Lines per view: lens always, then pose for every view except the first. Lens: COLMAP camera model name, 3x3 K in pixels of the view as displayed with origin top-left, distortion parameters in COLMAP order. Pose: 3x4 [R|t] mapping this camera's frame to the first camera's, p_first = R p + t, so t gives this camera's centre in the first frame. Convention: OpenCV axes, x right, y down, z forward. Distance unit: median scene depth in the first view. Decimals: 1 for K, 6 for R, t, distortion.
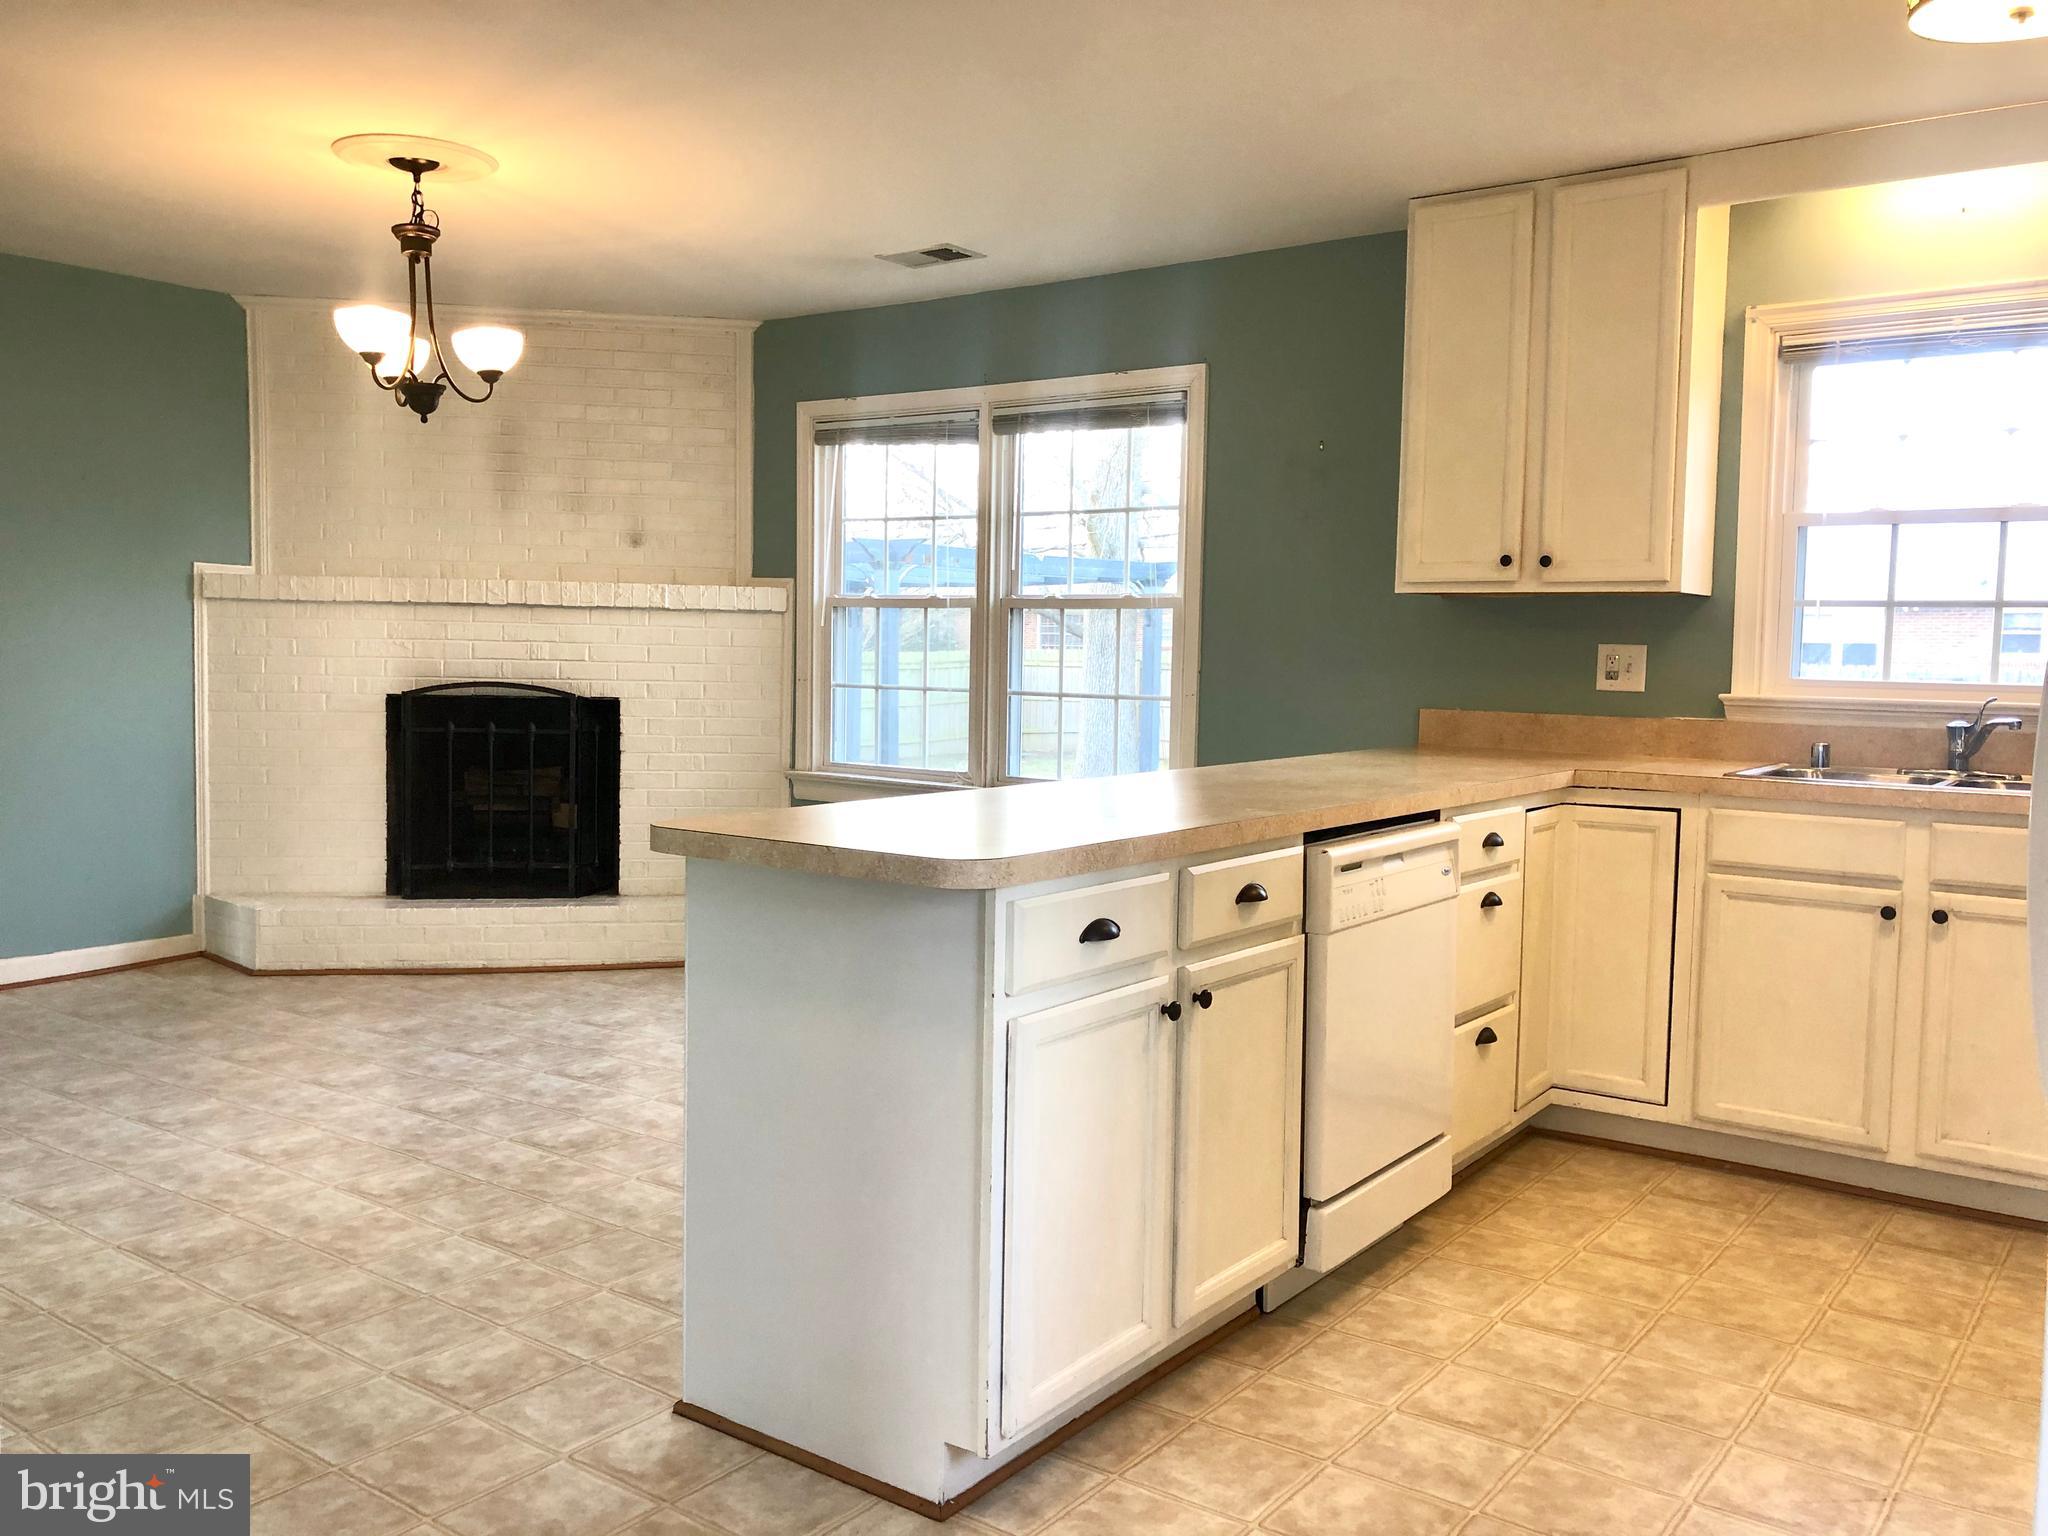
lens RADIAL K [[1680.2, 0, 1032.0], [0, 1680.2, 753.0], [0, 0, 1]] dist [0.059646, -0.070935]
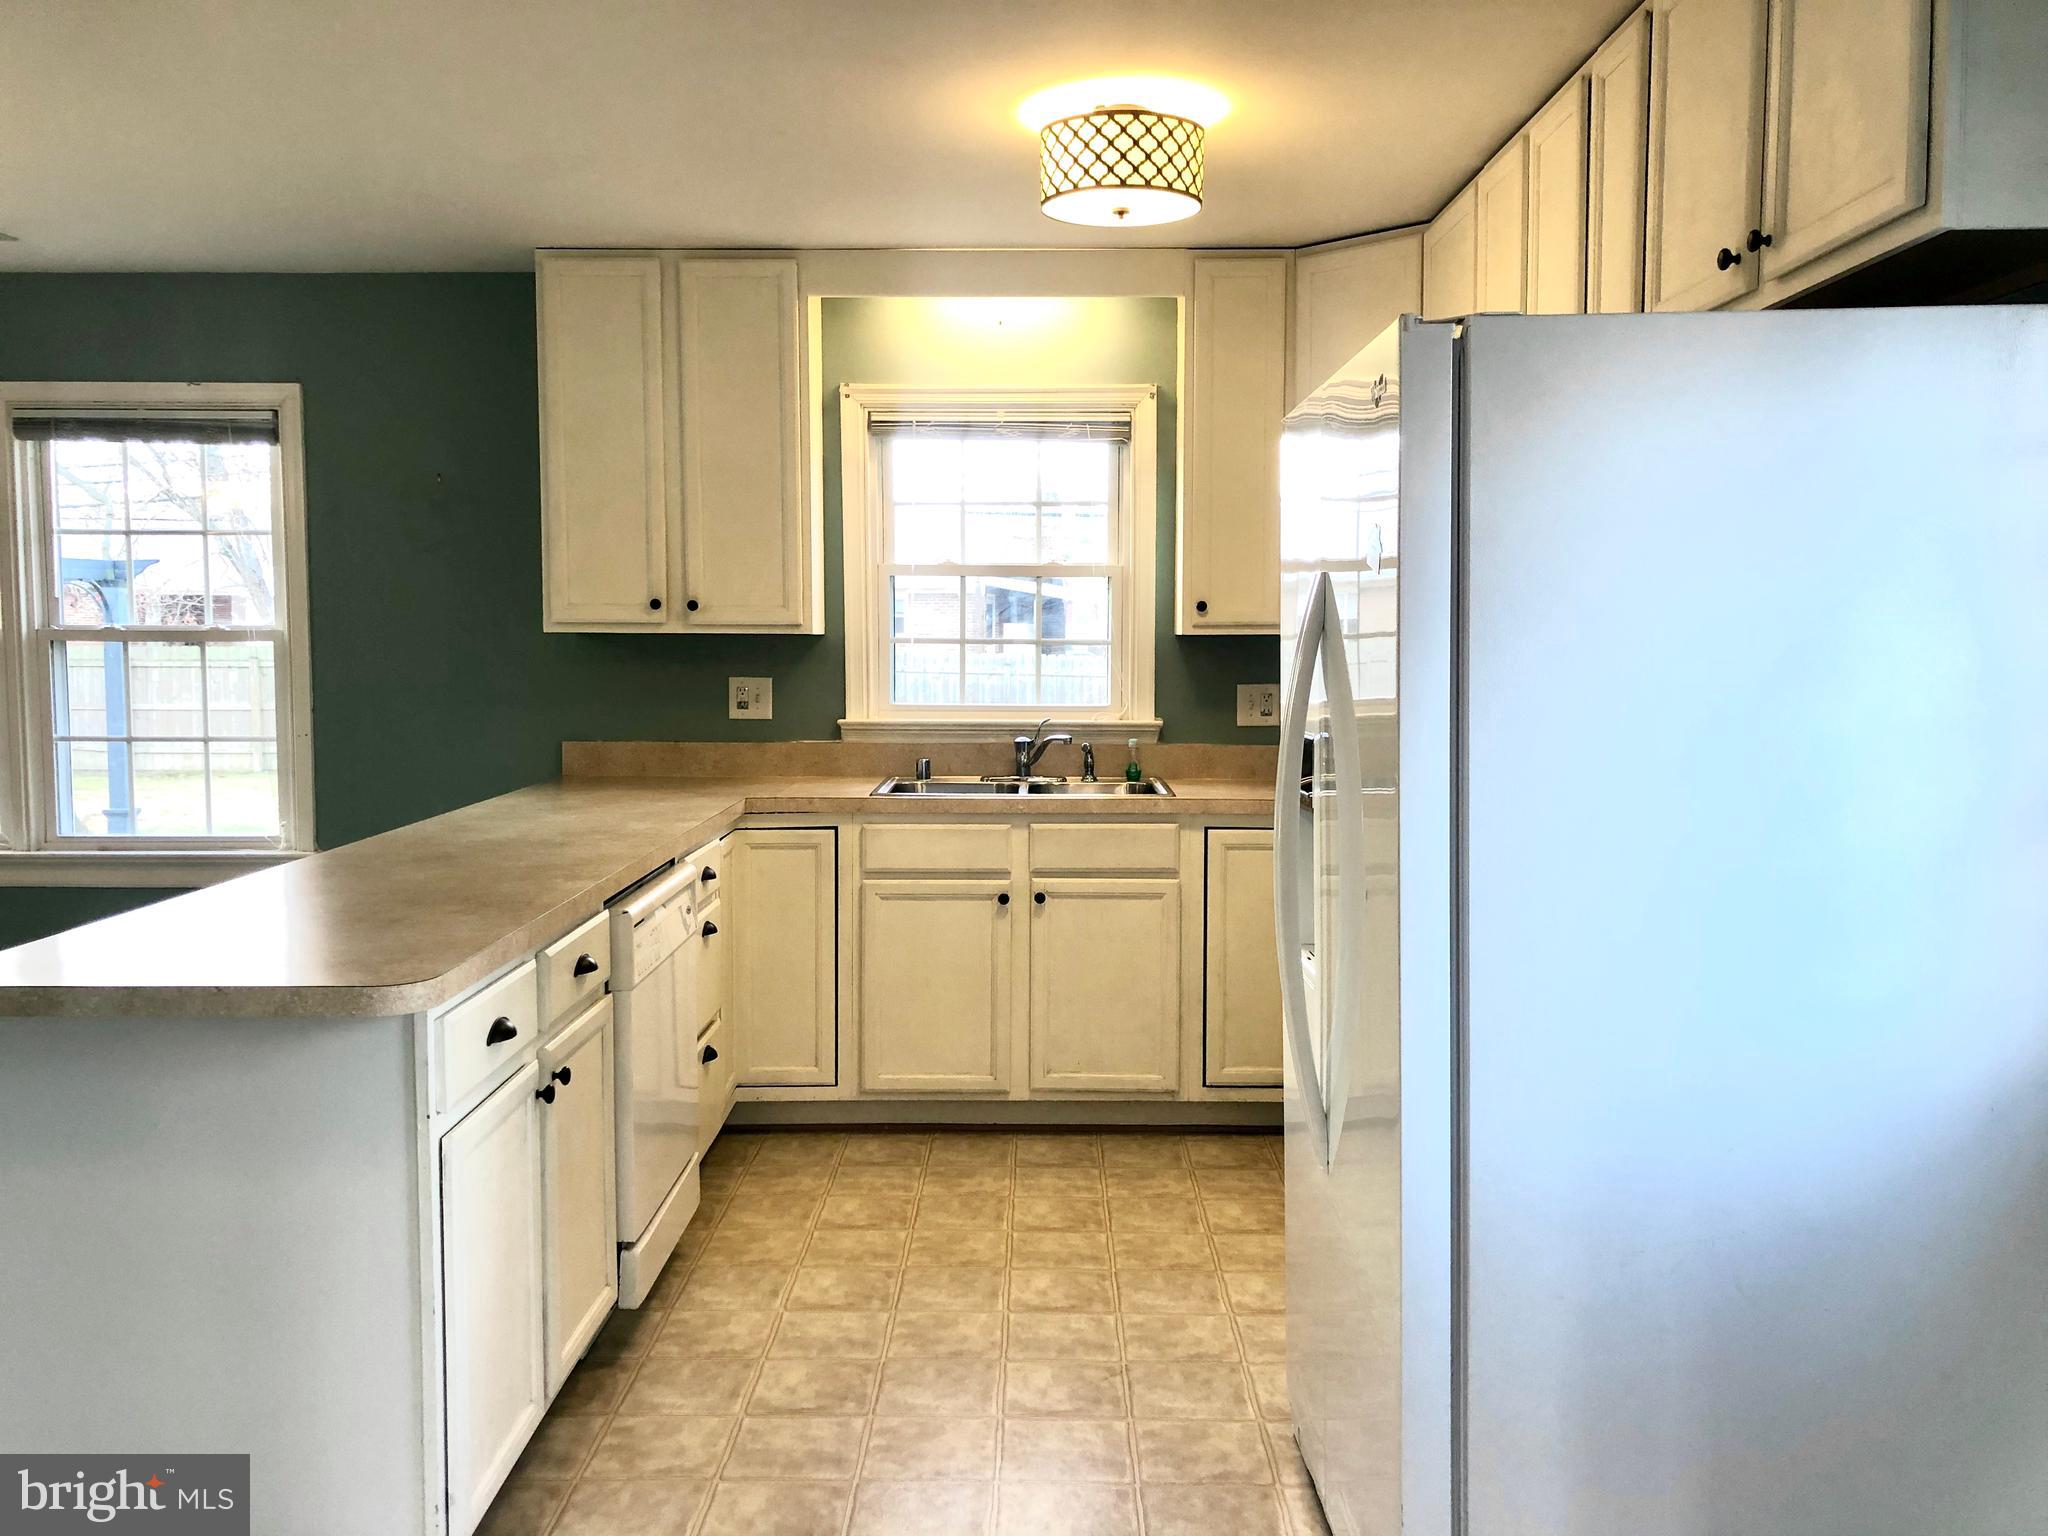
lens RADIAL K [[1680.2, 0, 1020.3], [0, 1680.2, 751.3], [0, 0, 1]] dist [0.059646, -0.070935]
pose [[0.813624, -0.057963, 0.578494, -0.130186], [0.049621, 0.998310, 0.030237, -0.035041], [-0.579269, 0.004104, 0.815126, -0.001883]]
